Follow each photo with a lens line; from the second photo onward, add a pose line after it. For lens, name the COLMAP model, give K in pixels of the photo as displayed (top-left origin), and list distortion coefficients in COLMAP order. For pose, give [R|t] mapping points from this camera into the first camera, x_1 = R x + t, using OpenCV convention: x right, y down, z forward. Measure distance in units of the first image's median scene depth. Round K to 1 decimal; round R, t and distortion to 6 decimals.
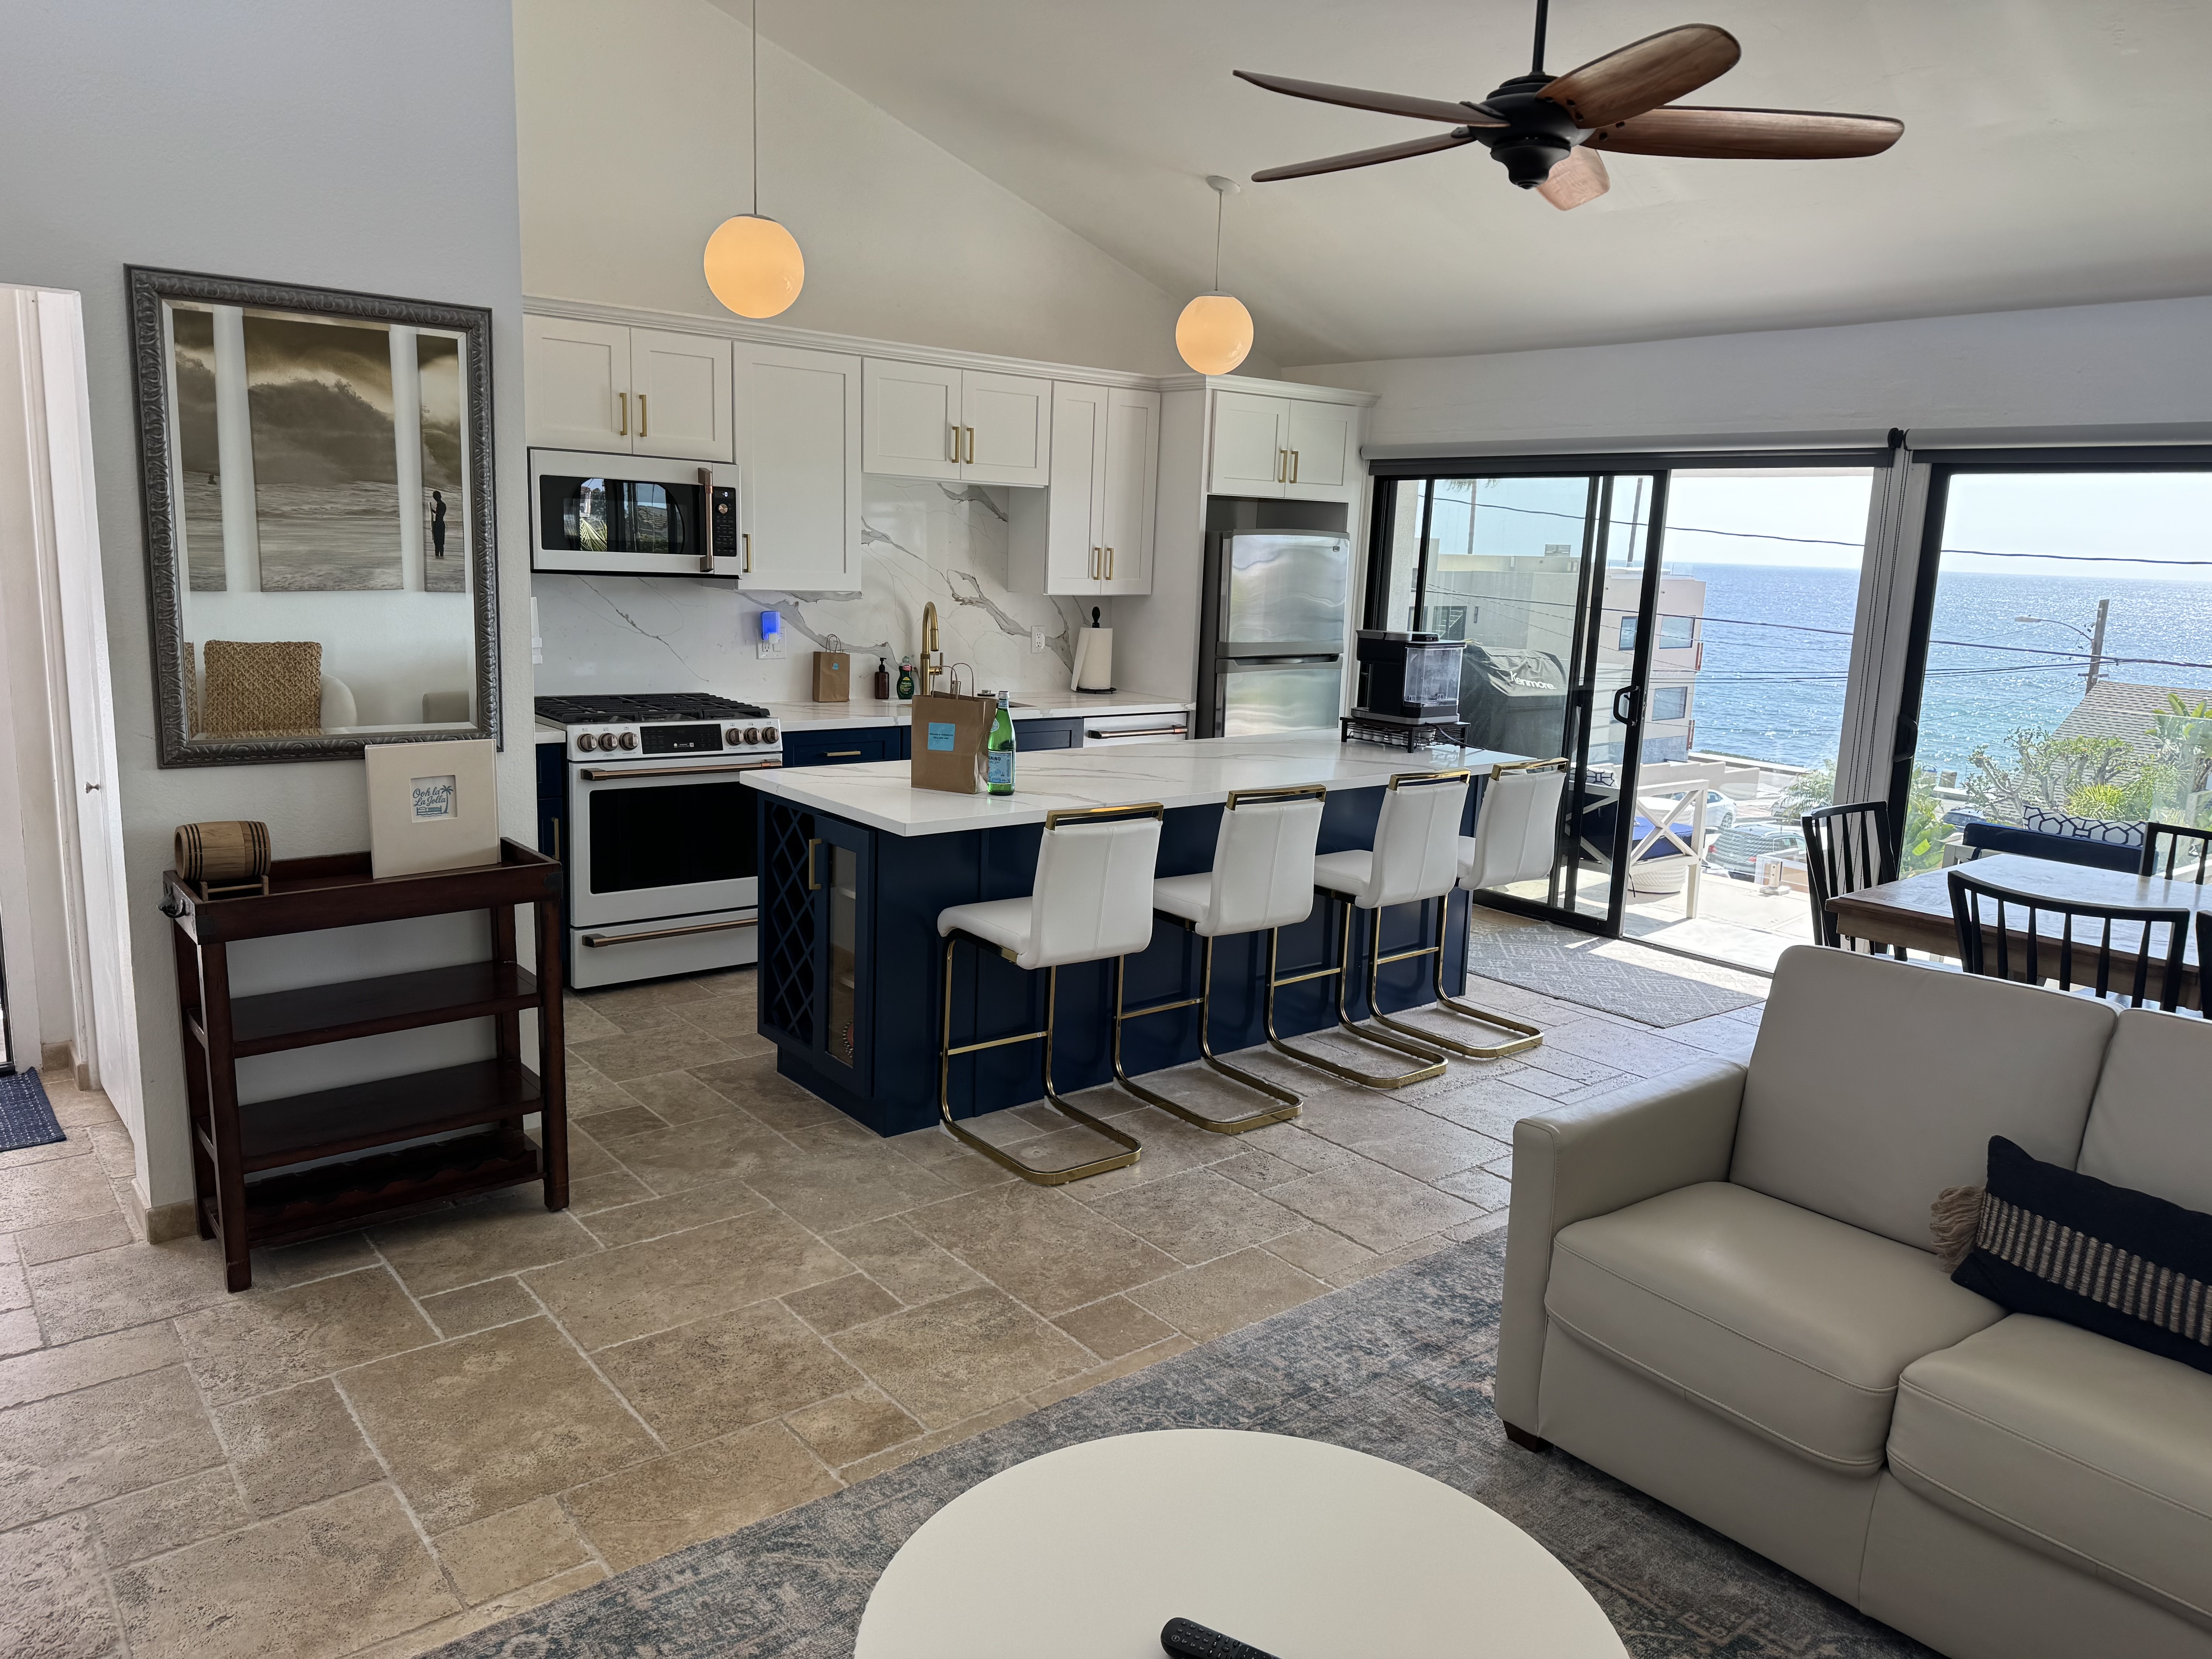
lens RADIAL K [[1572.3, 0, 1100.9], [0, 1572.3, 829.1], [0, 0, 1]] dist [0.031856, -0.042010]
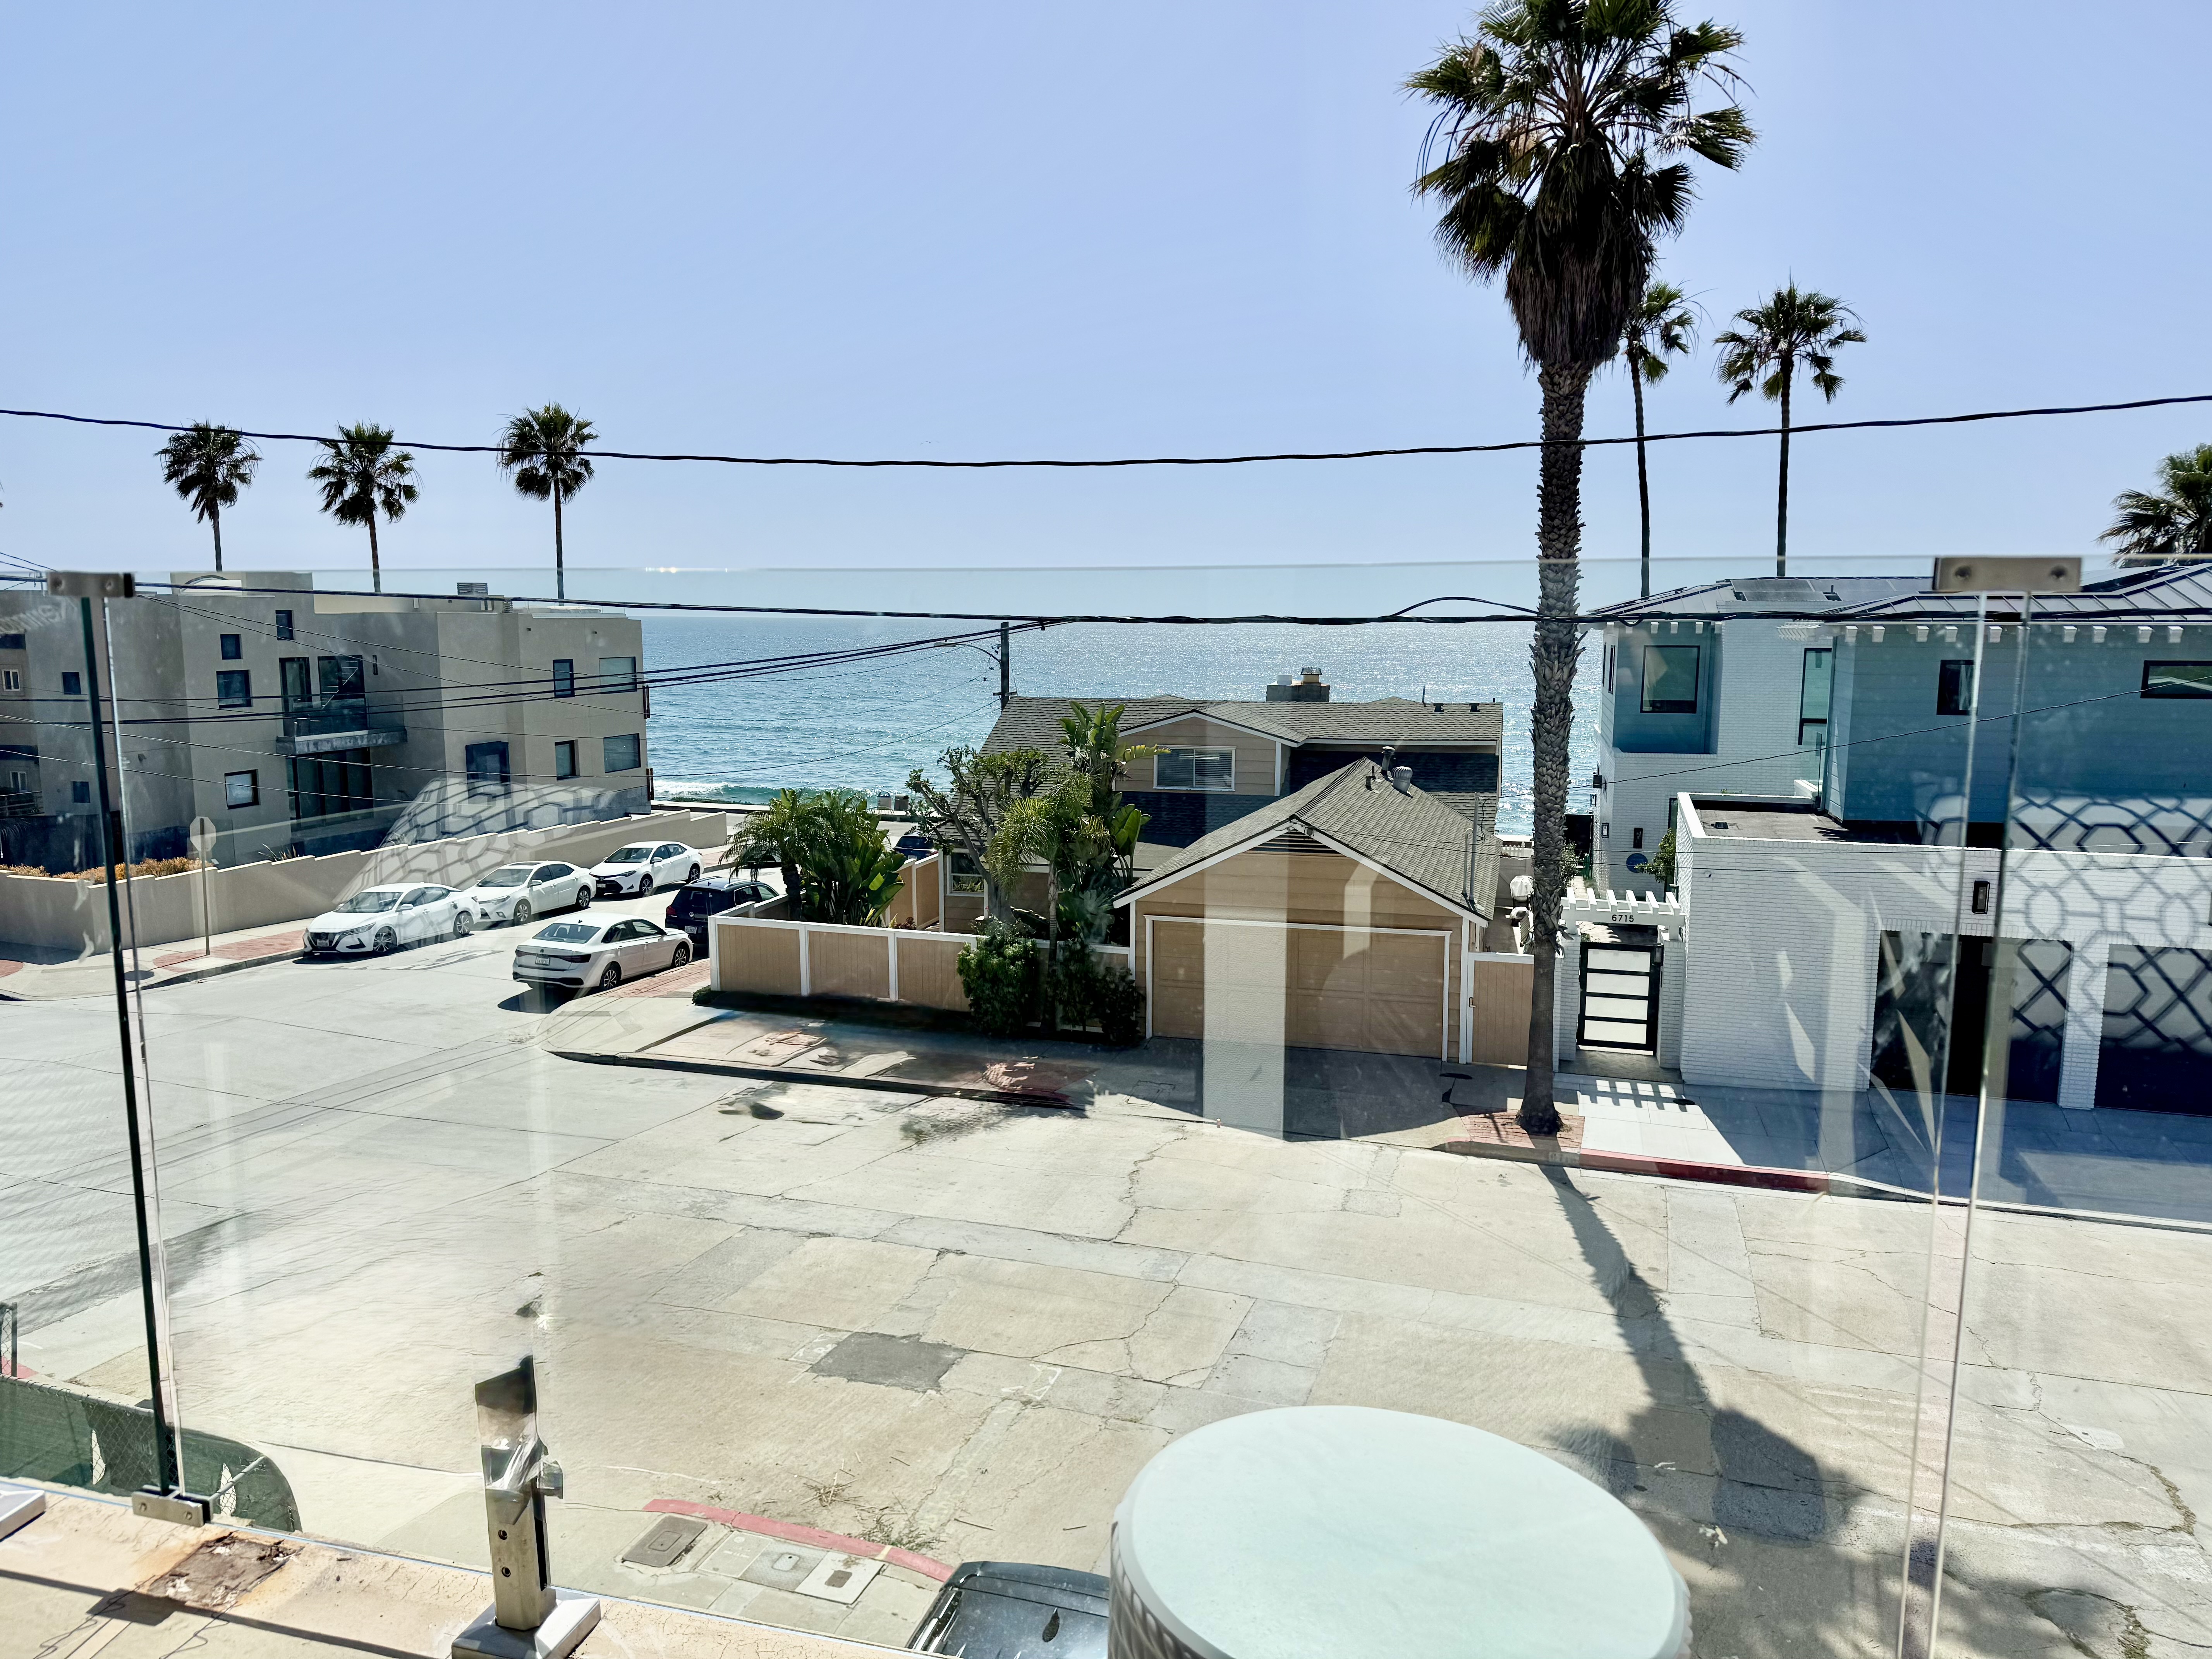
lens RADIAL K [[1572.3, 0, 1096.4], [0, 1572.3, 828.3], [0, 0, 1]] dist [0.031856, -0.042010]
pose [[0.813272, -0.107897, 0.571792, 0.082179], [0.128455, 0.991705, 0.004431, -0.006257], [-0.567528, 0.069846, 0.820386, 0.135821]]
